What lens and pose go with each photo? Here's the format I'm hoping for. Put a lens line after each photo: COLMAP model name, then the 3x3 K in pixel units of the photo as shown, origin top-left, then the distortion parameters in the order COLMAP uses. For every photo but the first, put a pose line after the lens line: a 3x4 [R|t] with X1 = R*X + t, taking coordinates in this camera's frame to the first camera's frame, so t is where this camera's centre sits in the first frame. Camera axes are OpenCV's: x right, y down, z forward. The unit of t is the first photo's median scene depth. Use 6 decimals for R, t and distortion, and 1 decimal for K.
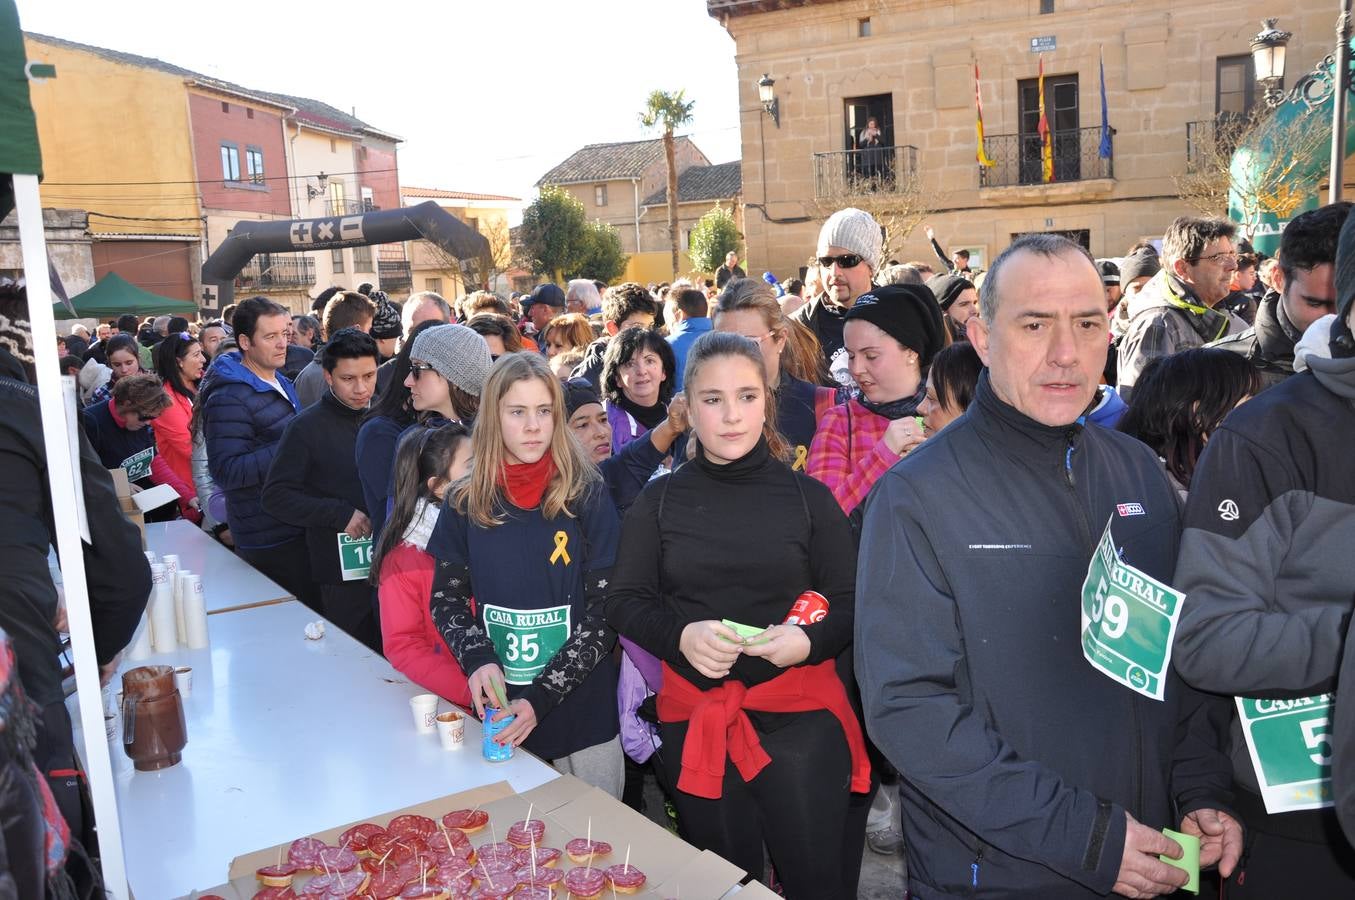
lens RADIAL K [[1118.3, 0, 677.5], [0, 1118.3, 450.0], [0, 0, 1]] dist [-0.163971, 0.225912]
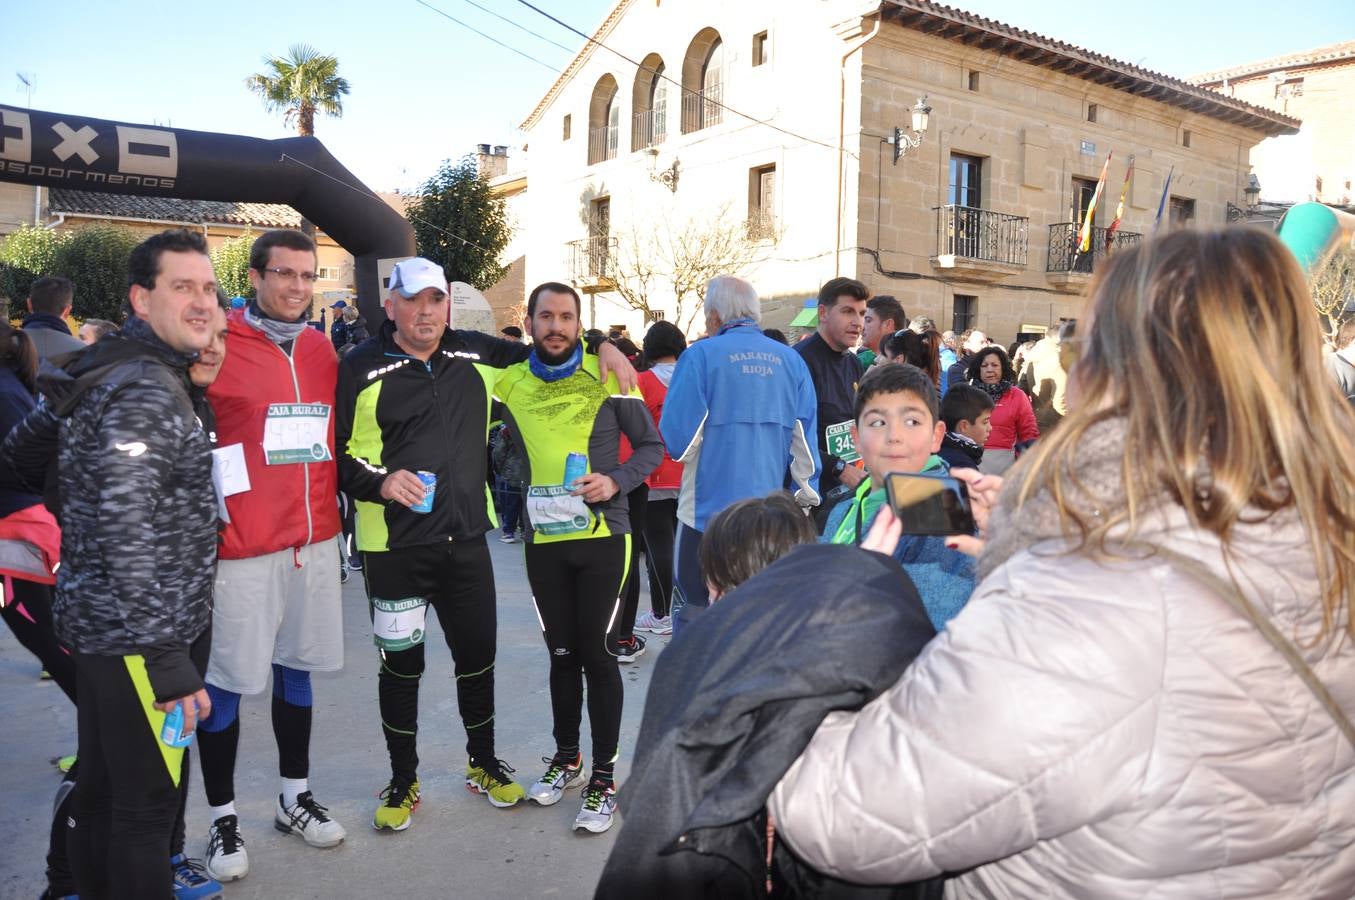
lens RADIAL K [[1011.5, 0, 674.8], [0, 1011.5, 411.3], [0, 0, 1]] dist [-0.162071, 0.130344]
pose [[0.541111, 0.023047, 0.840635, -0.490478], [0.071615, 0.994730, -0.073370, -0.050058], [-0.837896, 0.099904, 0.536609, 0.593371]]
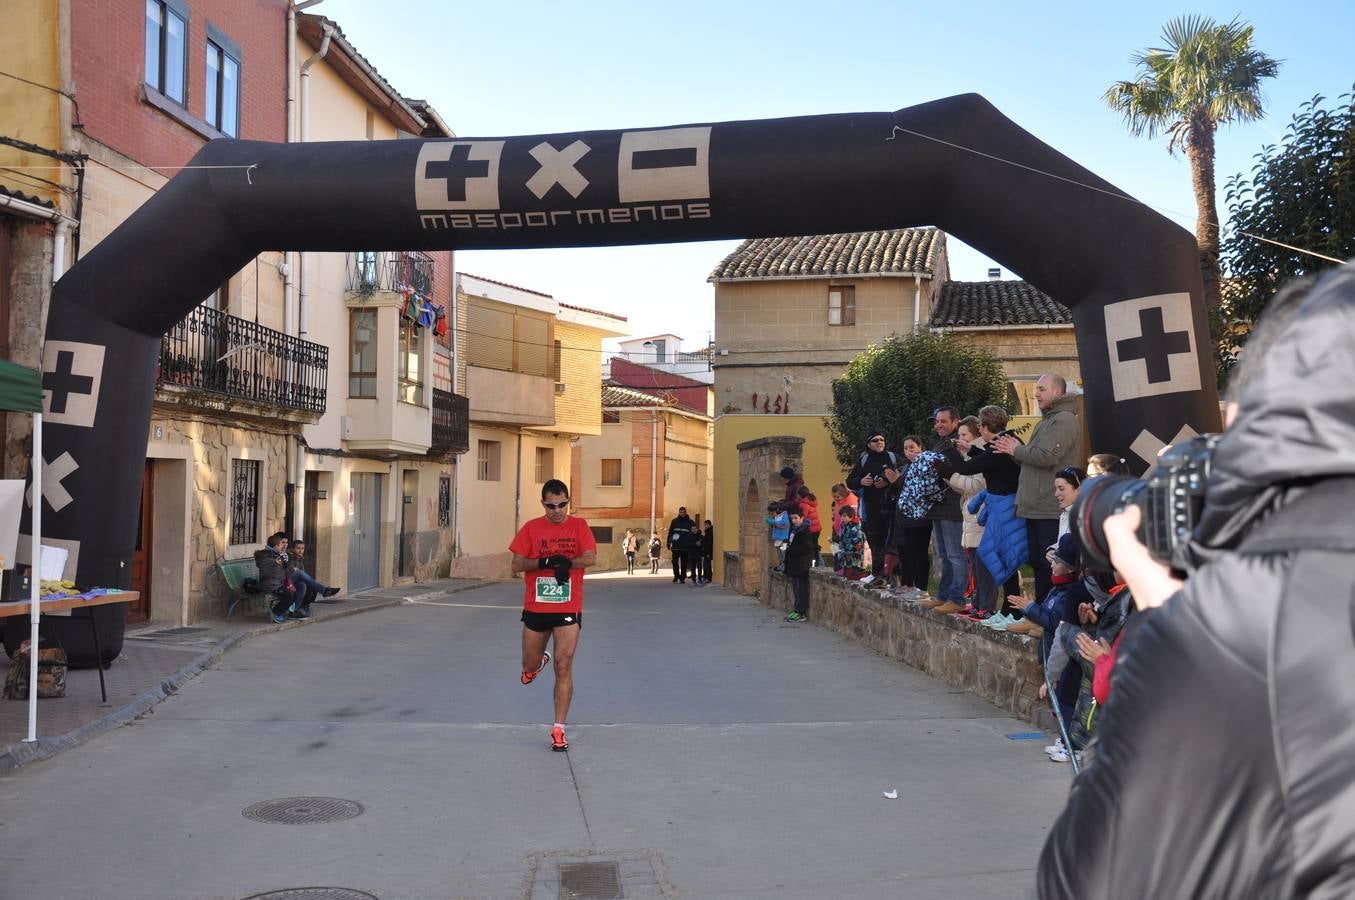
lens RADIAL K [[1251.1, 0, 677.5], [0, 1251.1, 450.0], [0, 0, 1]] dist [-0.142735, 0.214984]
pose [[0.993656, 0.063344, 0.092930, -0.304850], [-0.044757, 0.980771, -0.189962, -0.072481], [-0.103176, 0.184598, 0.977383, 0.687254]]
